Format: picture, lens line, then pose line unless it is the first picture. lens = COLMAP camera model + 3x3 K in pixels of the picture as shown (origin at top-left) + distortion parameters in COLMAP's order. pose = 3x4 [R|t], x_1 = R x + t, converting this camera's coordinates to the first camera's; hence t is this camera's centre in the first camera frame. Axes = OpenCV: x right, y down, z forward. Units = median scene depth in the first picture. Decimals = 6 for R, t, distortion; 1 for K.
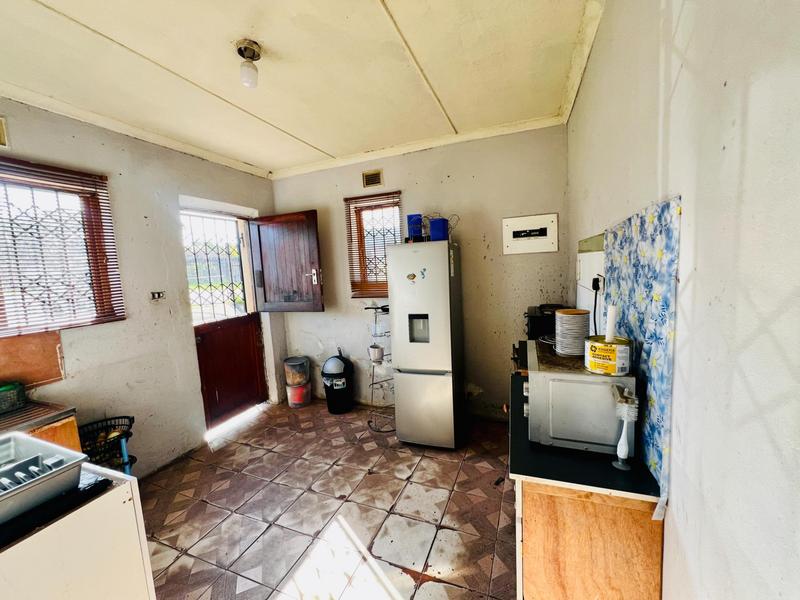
lens RADIAL K [[321.2, 0, 398.0], [0, 321.2, 303.1], [0, 0, 1]] dist [0.000073, 0.000158]
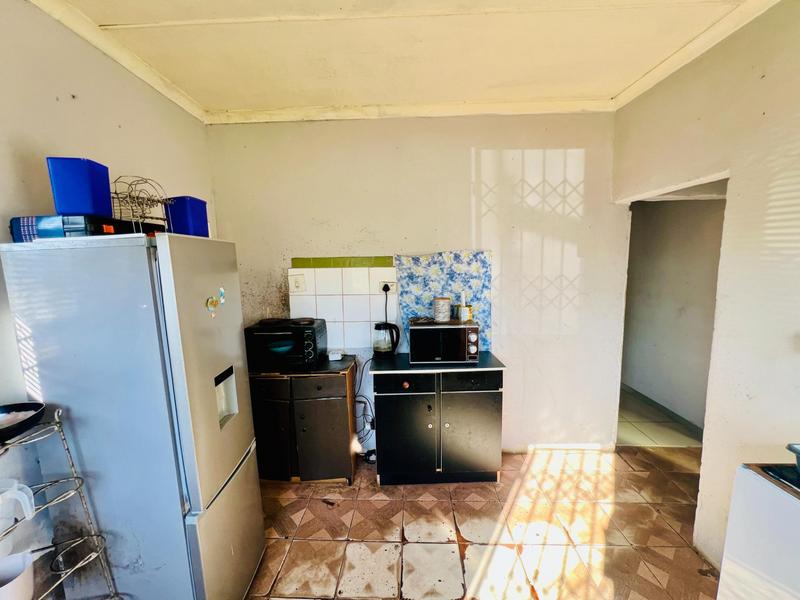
lens RADIAL K [[321.2, 0, 398.4], [0, 321.2, 299.9], [0, 0, 1]] dist [0.000073, 0.000158]
pose [[-0.346109, -0.062312, 0.936123, -0.821501], [0.139449, 0.983292, 0.117009, -0.161554], [-0.927773, 0.171039, -0.331637, 1.354620]]
